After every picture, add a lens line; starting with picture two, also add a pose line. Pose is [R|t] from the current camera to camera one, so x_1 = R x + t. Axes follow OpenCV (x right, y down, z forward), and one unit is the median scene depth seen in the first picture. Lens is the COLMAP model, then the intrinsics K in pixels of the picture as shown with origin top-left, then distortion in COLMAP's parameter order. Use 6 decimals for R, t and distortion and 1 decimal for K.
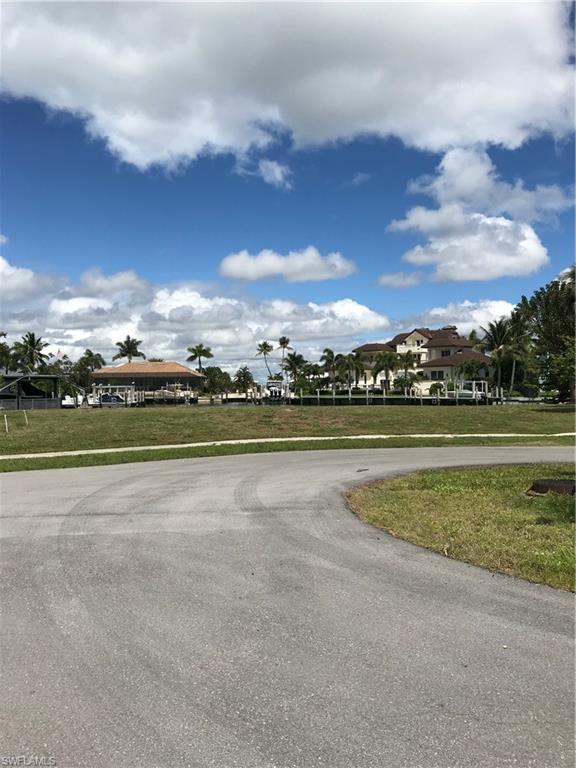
lens RADIAL K [[607.9, 0, 294.8], [0, 607.9, 381.2], [0, 0, 1]] dist [0.006417, -0.034674]
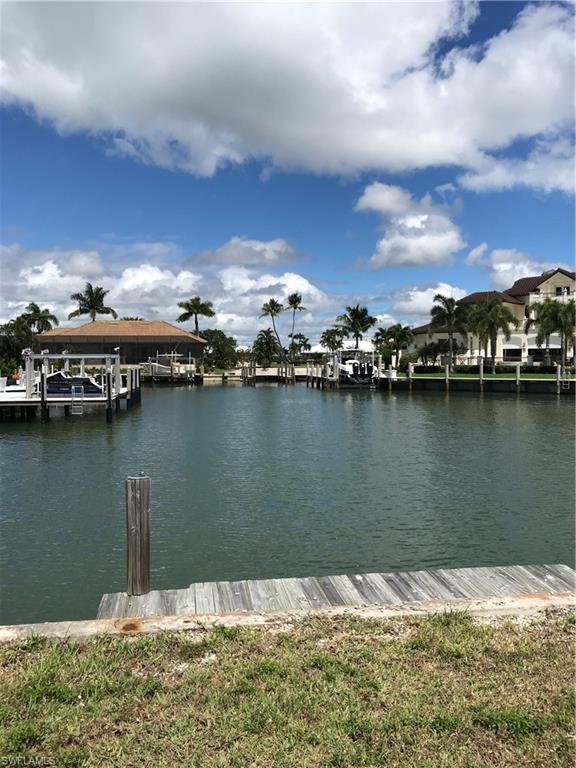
lens RADIAL K [[607.9, 0, 289.5], [0, 607.9, 388.1], [0, 0, 1]] dist [0.006417, -0.034674]
pose [[0.998150, 0.005231, 0.060578, -0.113441], [-0.008733, 0.998296, 0.057701, 0.003397], [-0.060173, -0.058123, 0.996494, 0.368291]]
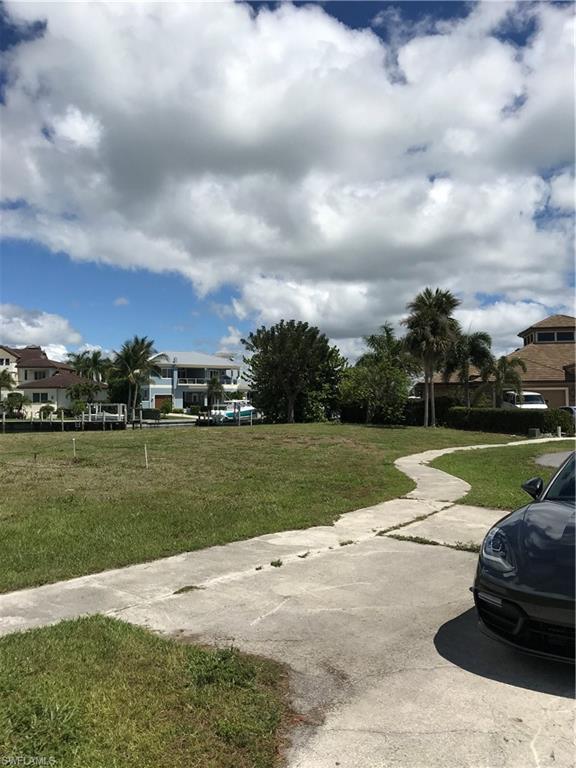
lens RADIAL K [[607.9, 0, 274.4], [0, 607.9, 368.4], [0, 0, 1]] dist [0.006417, -0.034674]
pose [[0.691811, 0.051378, 0.720248, -0.169709], [-0.008483, 0.997975, -0.063041, 0.001396], [-0.722028, 0.037503, 0.690846, 0.069477]]
